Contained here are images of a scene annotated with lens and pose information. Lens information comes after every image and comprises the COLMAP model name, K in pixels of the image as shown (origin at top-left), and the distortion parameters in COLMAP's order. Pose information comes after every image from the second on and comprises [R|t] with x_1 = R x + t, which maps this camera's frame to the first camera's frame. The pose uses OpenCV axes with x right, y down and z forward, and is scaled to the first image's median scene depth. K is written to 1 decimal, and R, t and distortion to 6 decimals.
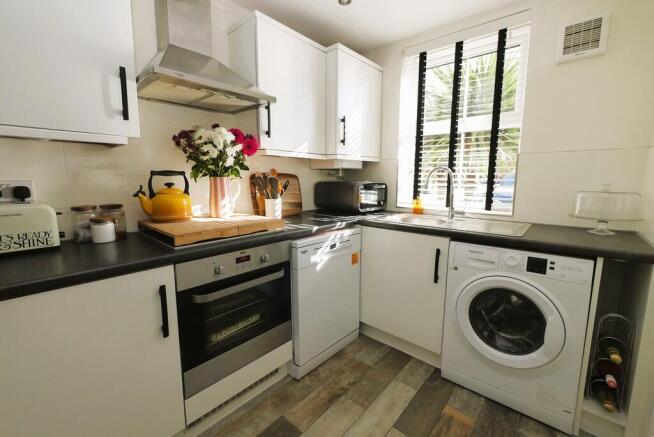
lens RADIAL K [[273.5, 0, 328.8], [0, 273.5, 213.7], [0, 0, 1]] dist [-0.001791, -0.000243]
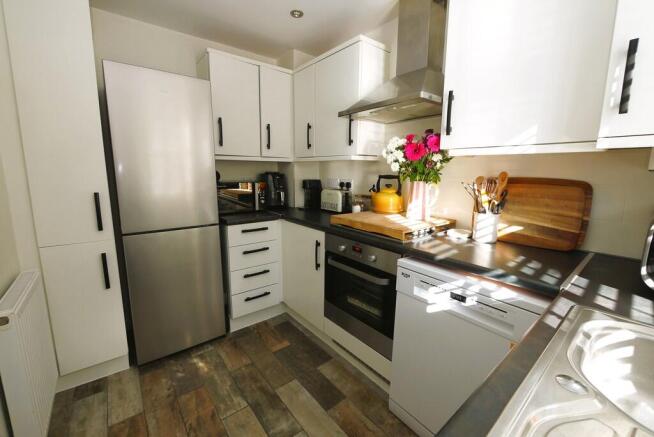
lens RADIAL K [[273.5, 0, 328.8], [0, 273.5, 213.7], [0, 0, 1]] dist [-0.001791, -0.000243]
pose [[-0.162552, 0.150761, -0.975114, 0.738419], [-0.138259, 0.975028, 0.173796, -0.154209], [0.976965, 0.163069, -0.137648, 0.876711]]
